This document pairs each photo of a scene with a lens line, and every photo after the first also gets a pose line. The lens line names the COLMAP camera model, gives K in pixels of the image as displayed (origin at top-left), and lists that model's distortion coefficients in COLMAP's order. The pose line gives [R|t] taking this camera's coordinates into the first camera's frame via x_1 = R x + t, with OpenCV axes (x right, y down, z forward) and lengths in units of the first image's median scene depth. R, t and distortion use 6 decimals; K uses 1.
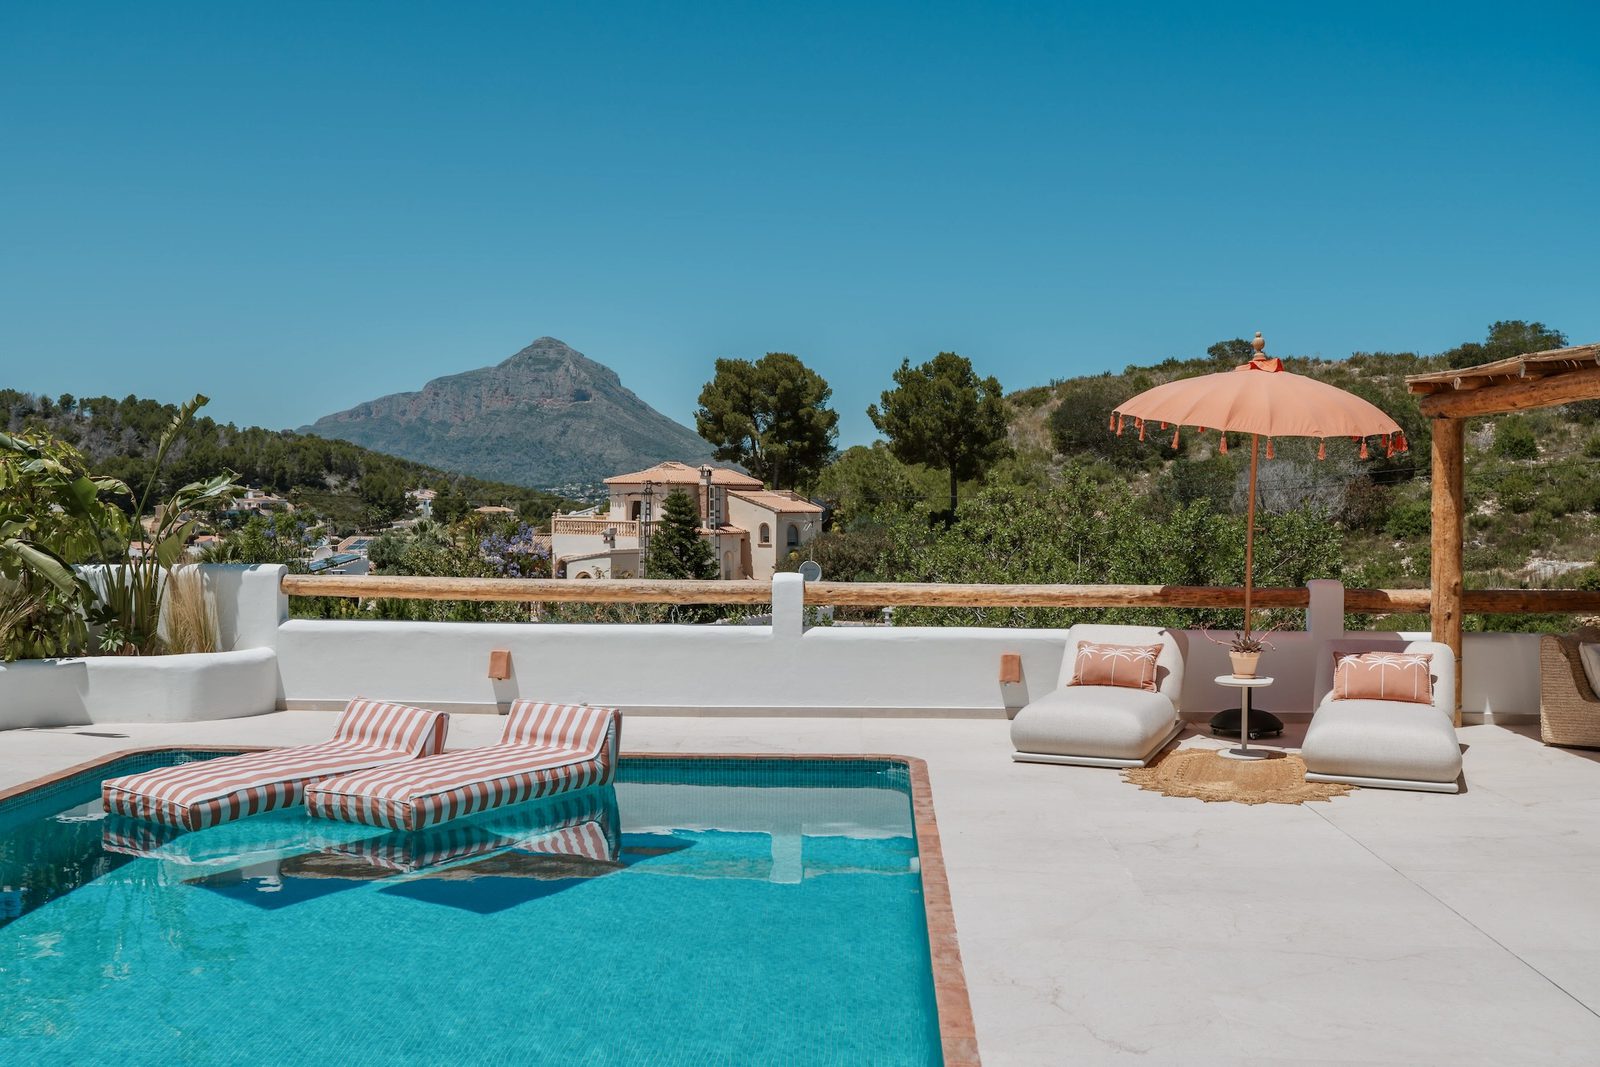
lens RADIAL K [[1582.5, 0, 798.2], [0, 1582.5, 531.6], [0, 0, 1]] dist [0.021406, 0.000000]
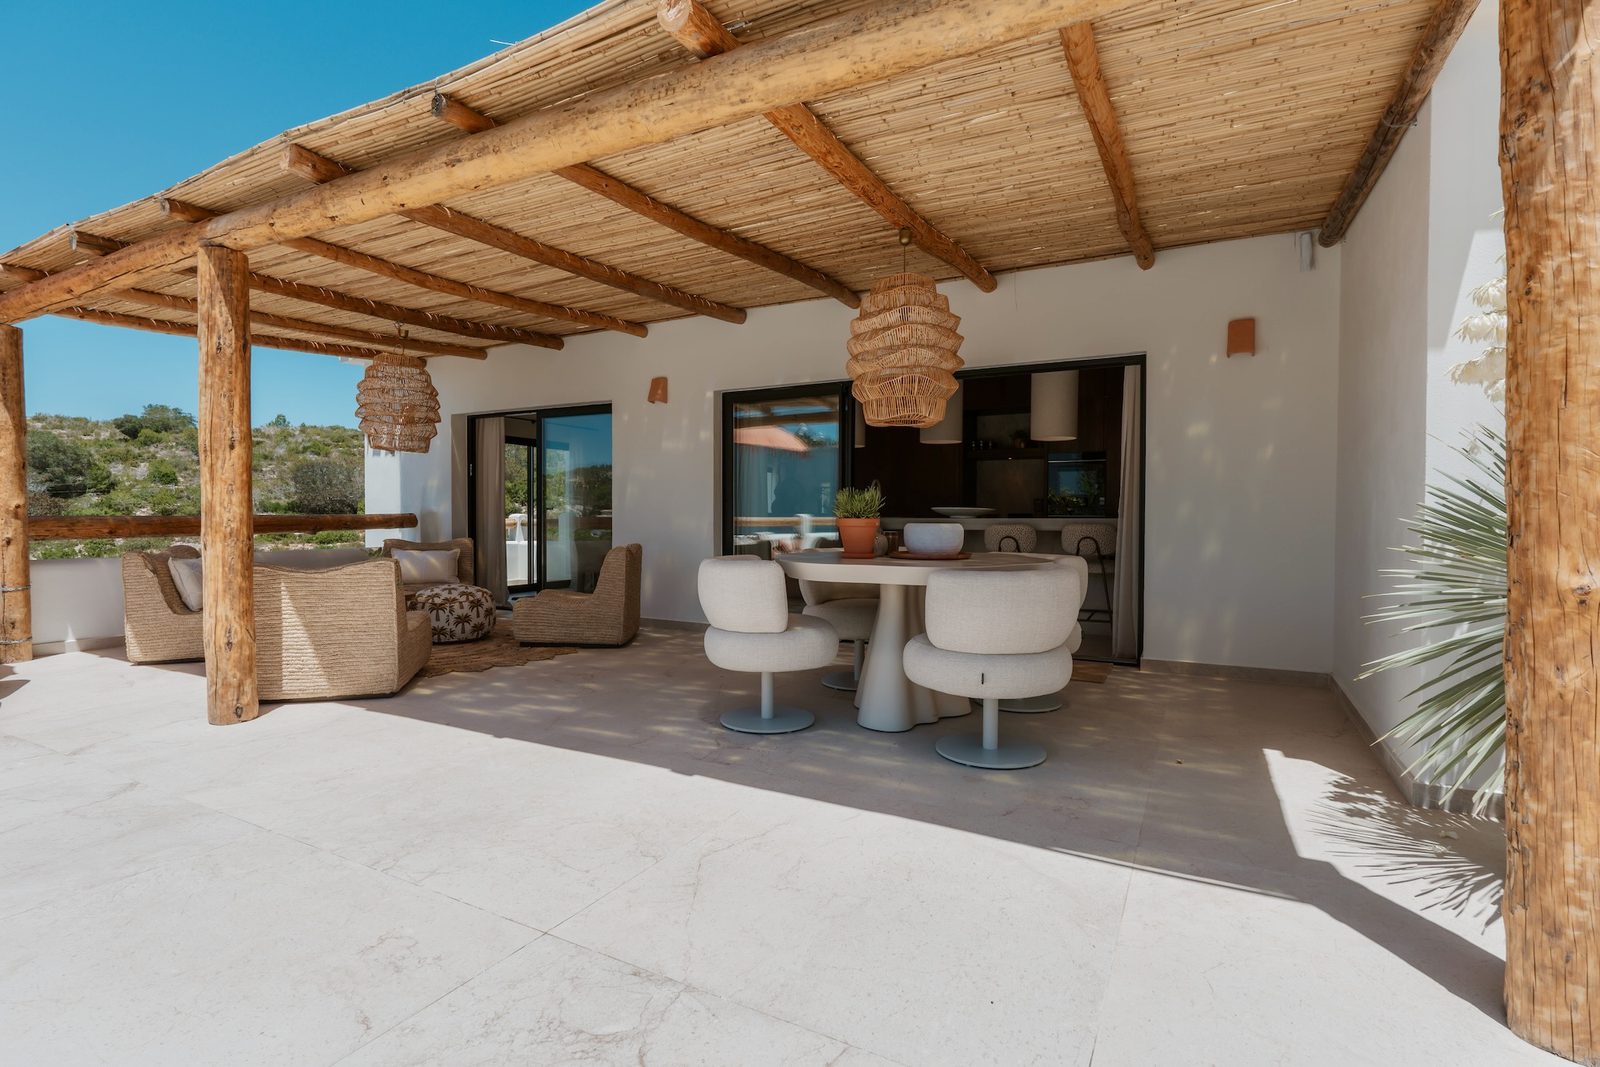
lens RADIAL K [[769.5, 0, 793.5], [0, 769.5, 533.0], [0, 0, 1]] dist [-0.001658, 0.000198]
pose [[0.448873, -0.022558, 0.893311, 0.215211], [0.020849, 0.999674, 0.014767, 0.050659], [-0.893352, 0.011996, 0.449197, 0.392586]]
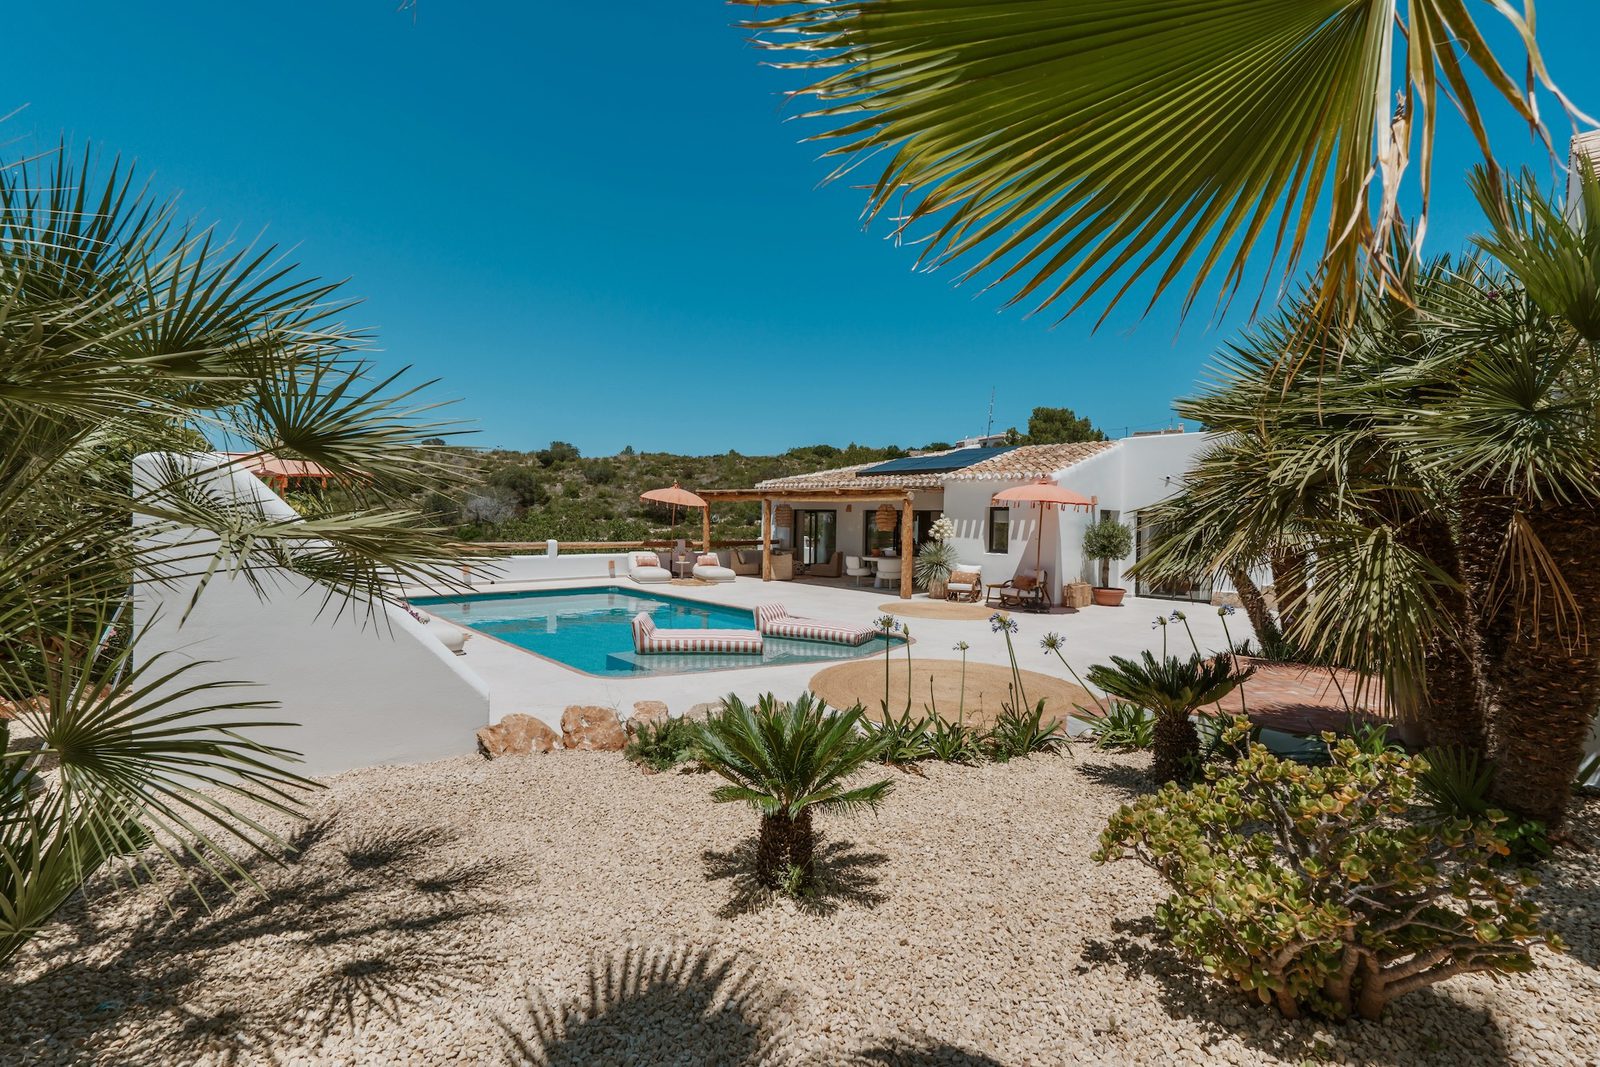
lens RADIAL K [[707.8, 0, 797.3], [0, 707.8, 528.5], [0, 0, 1]] dist [-0.000035, -0.000001]
pose [[0.707398, -0.005276, 0.706796, -0.732508], [0.002925, 0.999985, 0.004537, -0.003942], [-0.706810, -0.001142, 0.707403, -0.484433]]
